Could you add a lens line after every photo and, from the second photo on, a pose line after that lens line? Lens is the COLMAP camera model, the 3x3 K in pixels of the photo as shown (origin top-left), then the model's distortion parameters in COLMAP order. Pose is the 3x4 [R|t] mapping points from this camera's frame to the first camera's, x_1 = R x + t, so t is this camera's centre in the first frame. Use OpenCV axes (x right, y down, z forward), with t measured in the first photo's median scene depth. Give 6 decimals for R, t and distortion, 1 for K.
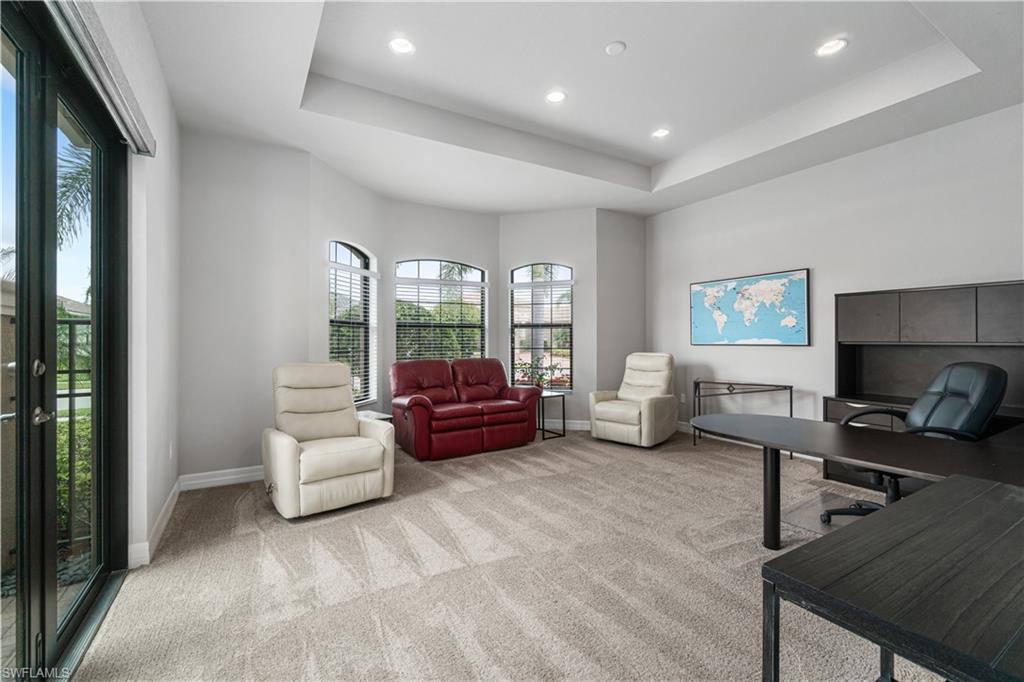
lens RADIAL K [[448.1, 0, 515.9], [0, 448.1, 340.1], [0, 0, 1]] dist [-0.000708, 0.000026]
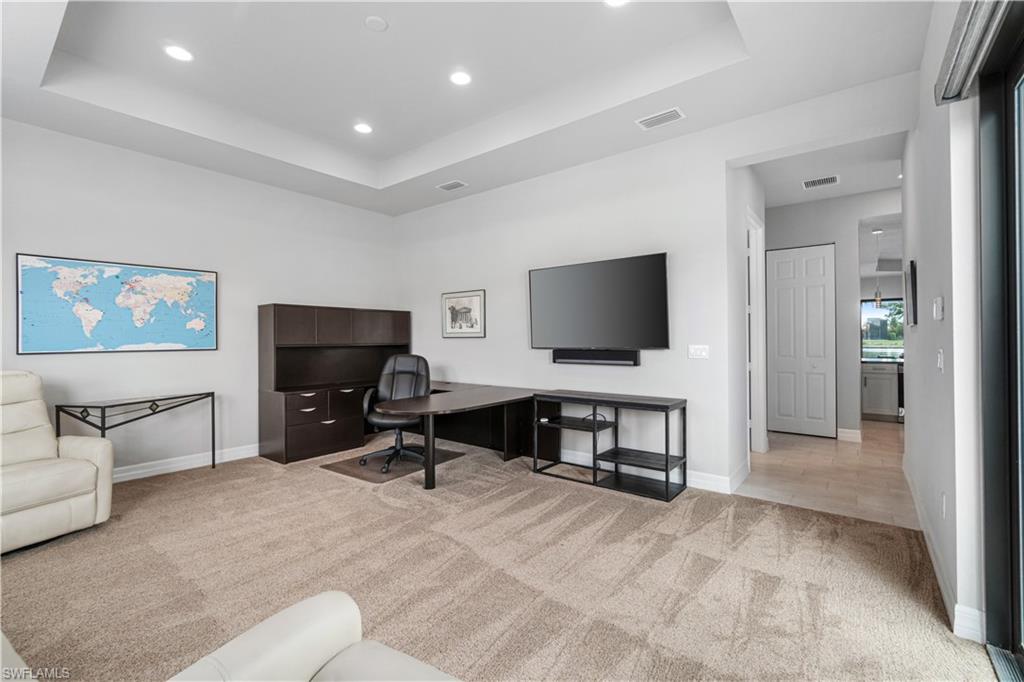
lens RADIAL K [[438.3, 0, 506.9], [0, 438.3, 339.3], [0, 0, 1]] dist [-0.002453, -0.000157]
pose [[-0.342950, 0.002039, 0.939351, -0.450187], [0.007156, 0.999974, 0.000442, -0.006038], [-0.939326, 0.006873, -0.342956, 0.678267]]
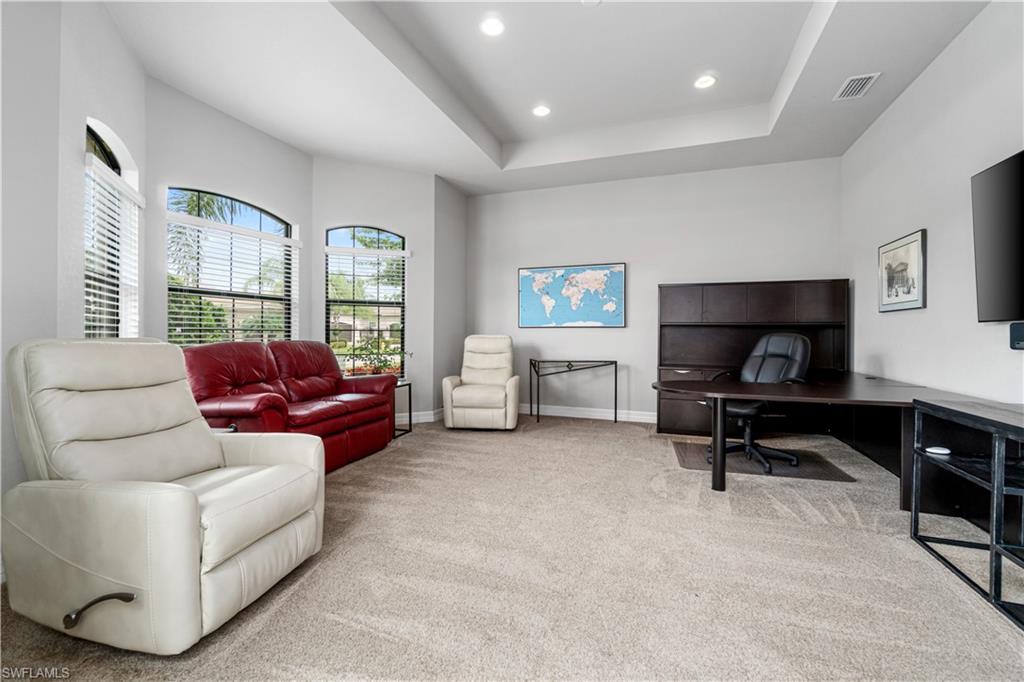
lens RADIAL K [[448.1, 0, 515.9], [0, 448.1, 340.1], [0, 0, 1]] dist [-0.000708, 0.000026]
pose [[0.771177, -0.003793, 0.636609, -0.318358], [-0.004643, 0.999922, 0.011583, 0.032161], [-0.636604, -0.011888, 0.771100, 0.238620]]
